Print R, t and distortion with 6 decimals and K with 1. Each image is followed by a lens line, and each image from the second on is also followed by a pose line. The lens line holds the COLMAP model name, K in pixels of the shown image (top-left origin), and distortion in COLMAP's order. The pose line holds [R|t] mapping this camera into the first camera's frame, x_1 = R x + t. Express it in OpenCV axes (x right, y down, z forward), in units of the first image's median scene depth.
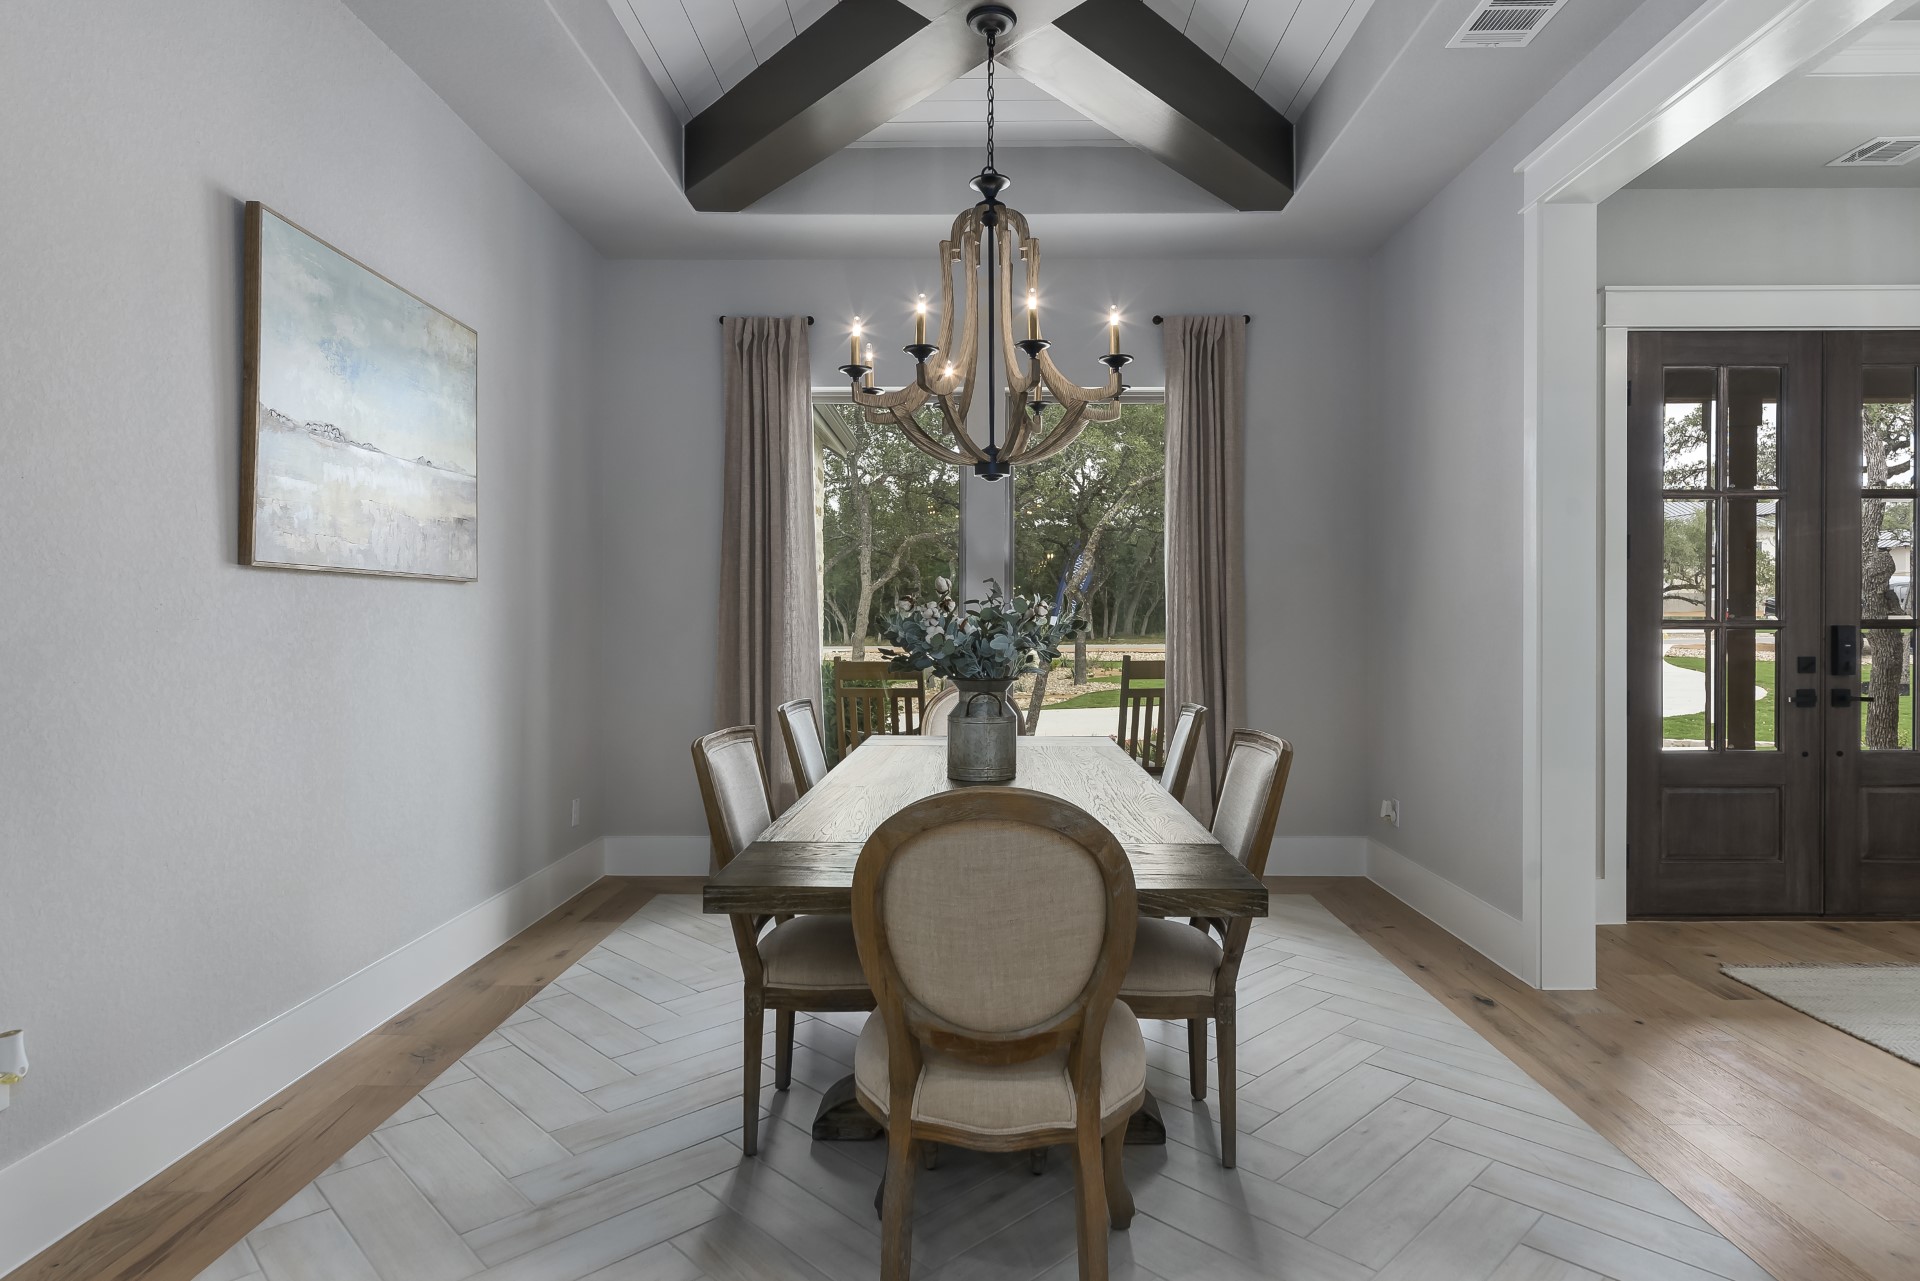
lens RADIAL K [[1081.9, 0, 960.0], [0, 1081.9, 623.1], [0, 0, 1]] dist [0.026808, -0.026440]
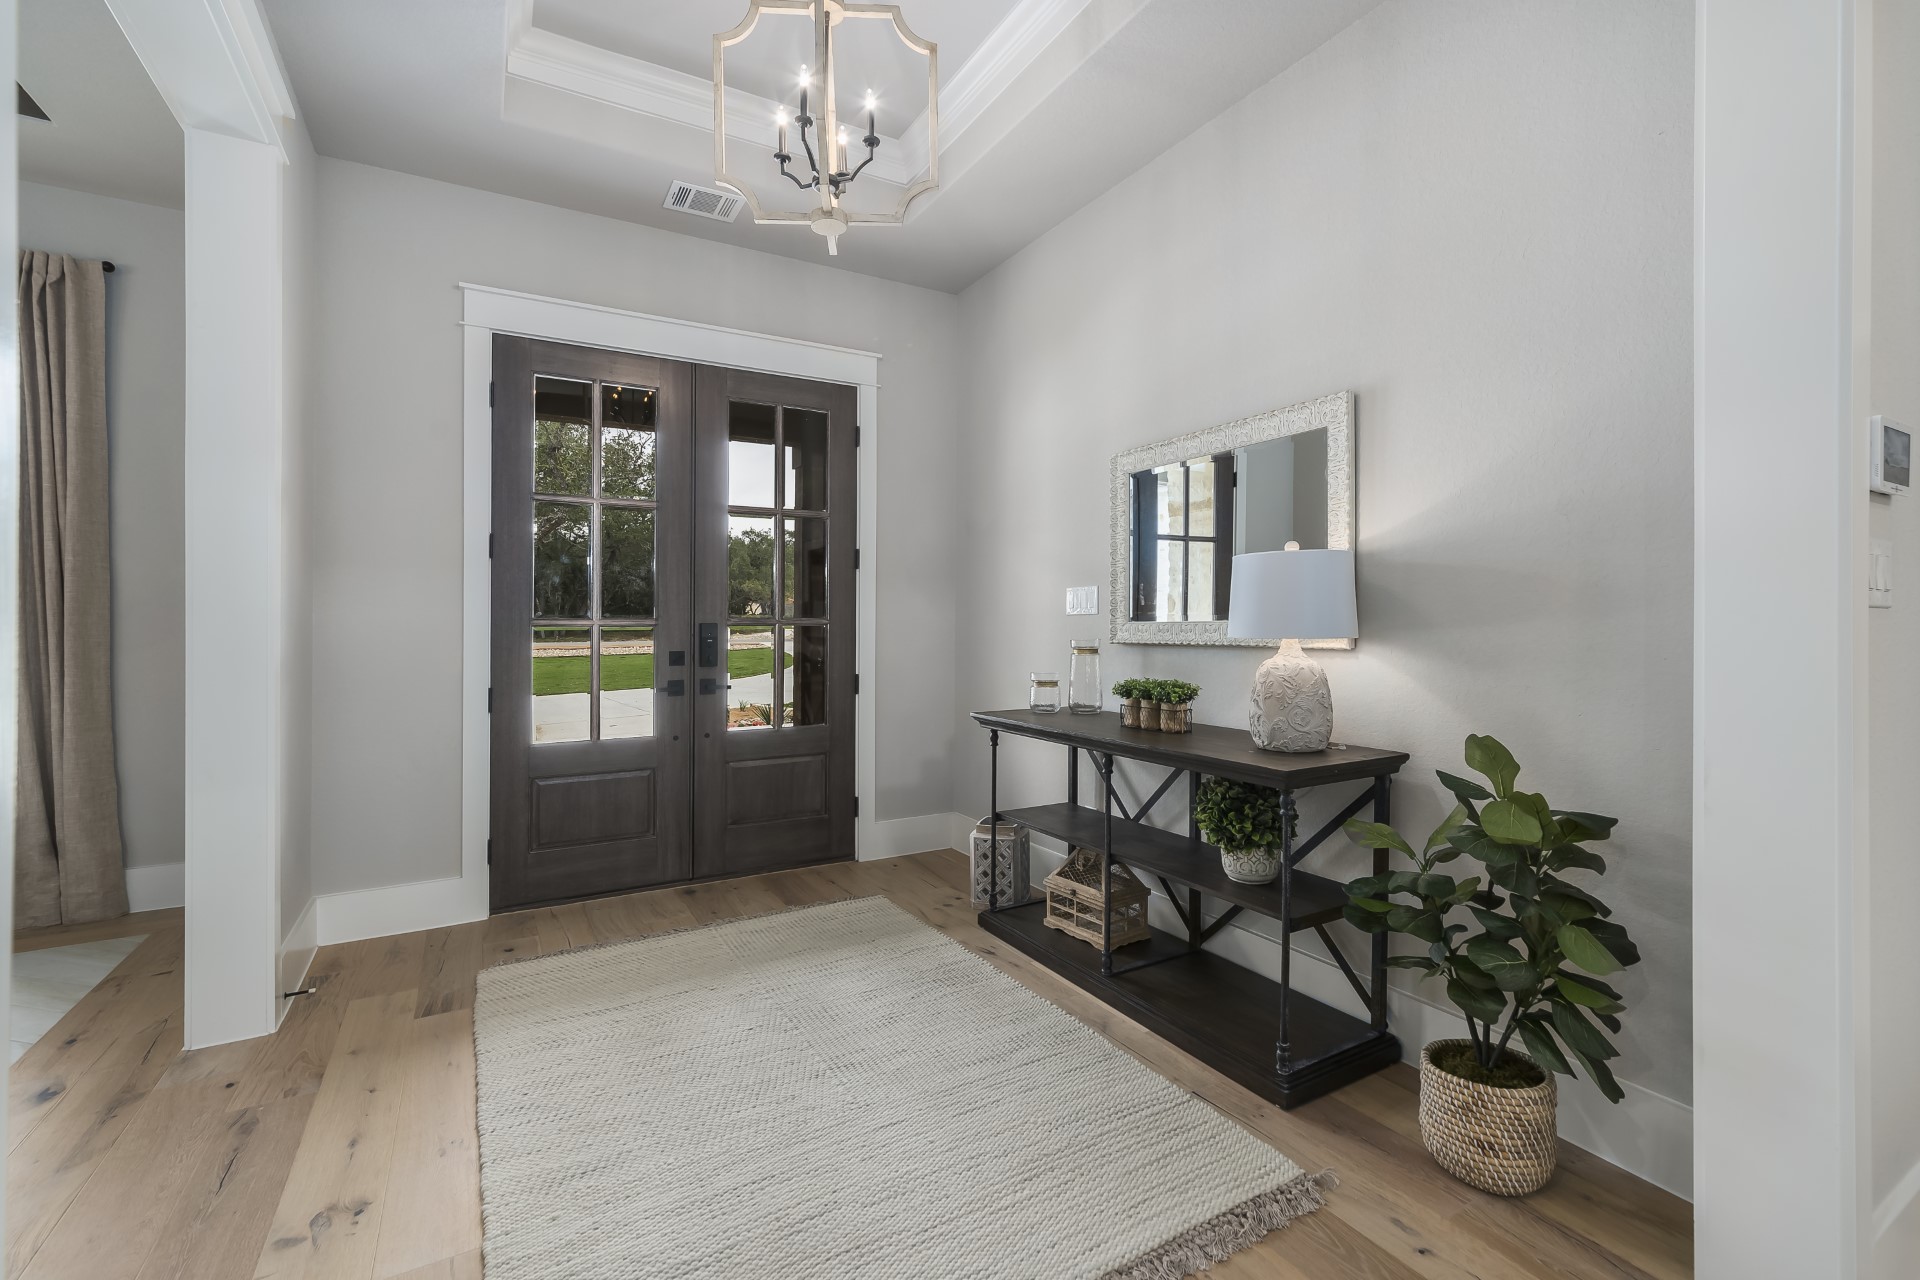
lens RADIAL K [[850.7, 0, 962.5], [0, 850.7, 619.8], [0, 0, 1]] dist [-0.001366, -0.003678]
pose [[0.860921, 0.000167, 0.508739, 0.586044], [0.002180, 0.999990, -0.004016, 0.002980], [-0.508734, 0.004566, 0.860911, 0.097015]]
